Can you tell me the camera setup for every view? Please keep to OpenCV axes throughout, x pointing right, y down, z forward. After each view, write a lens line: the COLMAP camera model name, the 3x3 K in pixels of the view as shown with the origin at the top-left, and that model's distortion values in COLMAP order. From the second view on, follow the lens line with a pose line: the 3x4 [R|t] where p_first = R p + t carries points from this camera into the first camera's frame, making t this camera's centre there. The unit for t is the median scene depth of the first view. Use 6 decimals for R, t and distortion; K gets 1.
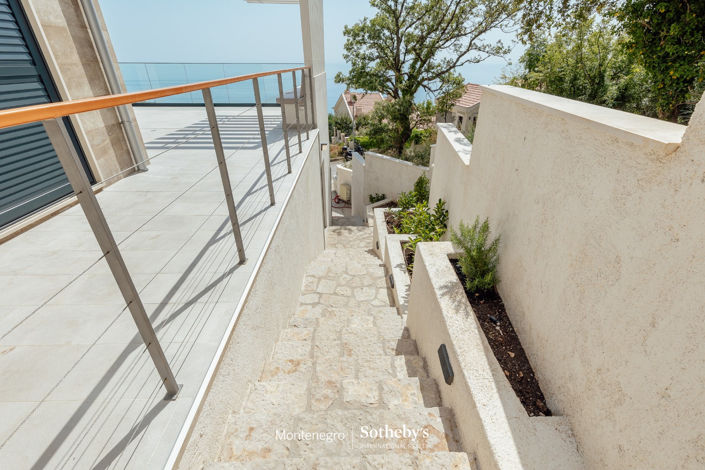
lens RADIAL K [[318.9, 0, 351.6], [0, 318.9, 232.3], [0, 0, 1]] dist [0.006013, 0.000607]
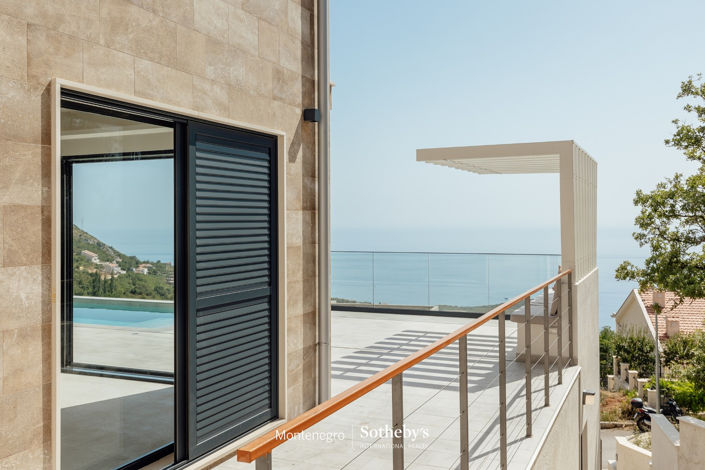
lens RADIAL K [[681.3, 0, 354.9], [0, 681.3, 228.6], [0, 0, 1]] dist [0.005324, 0.000000]
pose [[0.914364, 0.000680, -0.404892, 0.010777], [-0.190584, 0.883013, -0.428912, 0.029201], [0.357234, 0.469348, 0.807525, -0.123526]]
